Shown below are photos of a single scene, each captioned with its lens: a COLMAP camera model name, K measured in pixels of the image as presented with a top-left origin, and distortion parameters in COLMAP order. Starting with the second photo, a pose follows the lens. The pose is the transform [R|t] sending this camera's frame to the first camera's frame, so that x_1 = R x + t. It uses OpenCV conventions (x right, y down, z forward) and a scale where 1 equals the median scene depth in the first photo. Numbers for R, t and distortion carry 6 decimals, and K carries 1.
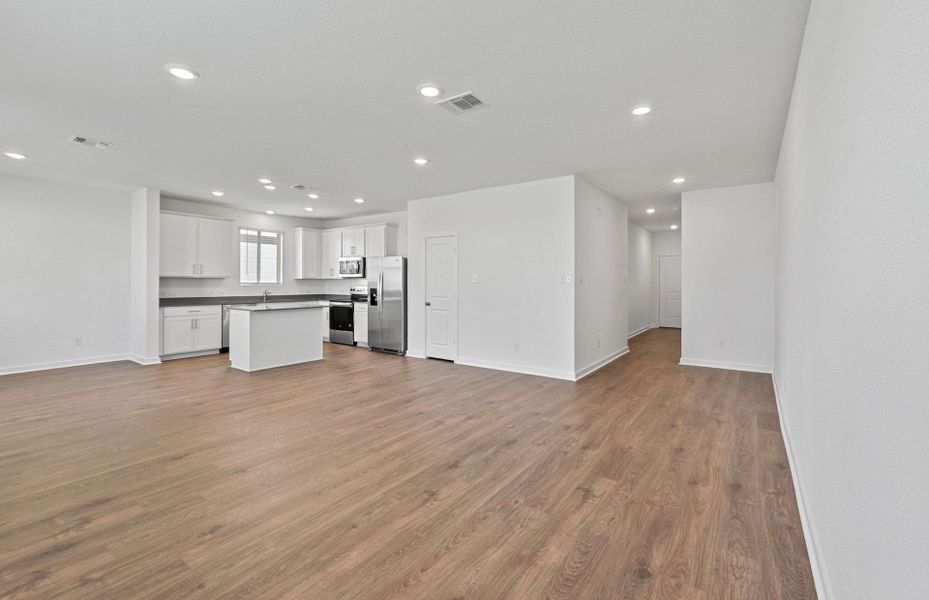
lens RADIAL K [[390.9, 0, 468.1], [0, 390.9, 294.8], [0, 0, 1]] dist [-0.003380, -0.000334]
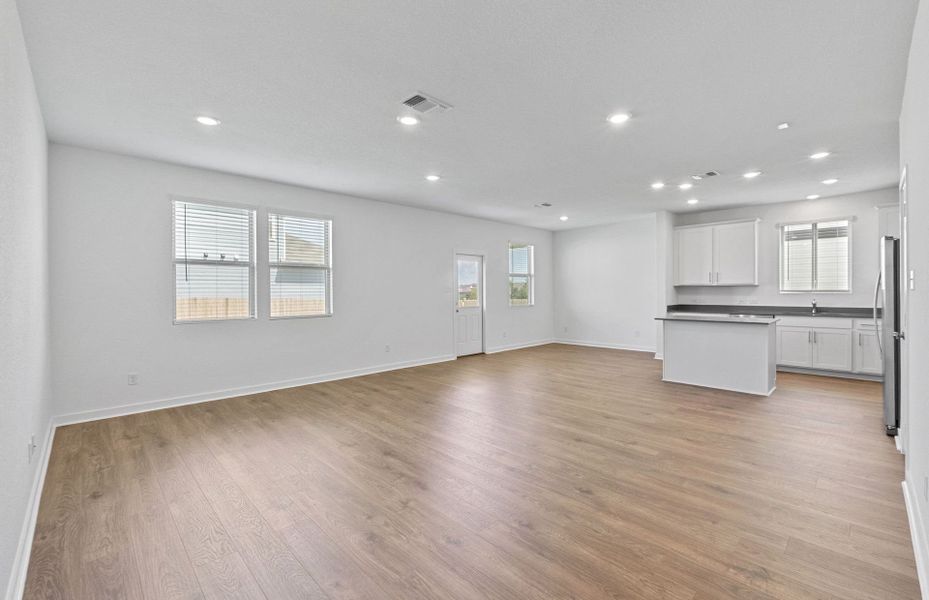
lens RADIAL K [[390.9, 0, 468.1], [0, 390.9, 294.8], [0, 0, 1]] dist [-0.003380, -0.000334]
pose [[-0.167770, 0.005384, -0.985811, 0.398568], [-0.024015, 0.999666, 0.009546, -0.014779], [0.985534, 0.025276, -0.167585, 0.541432]]
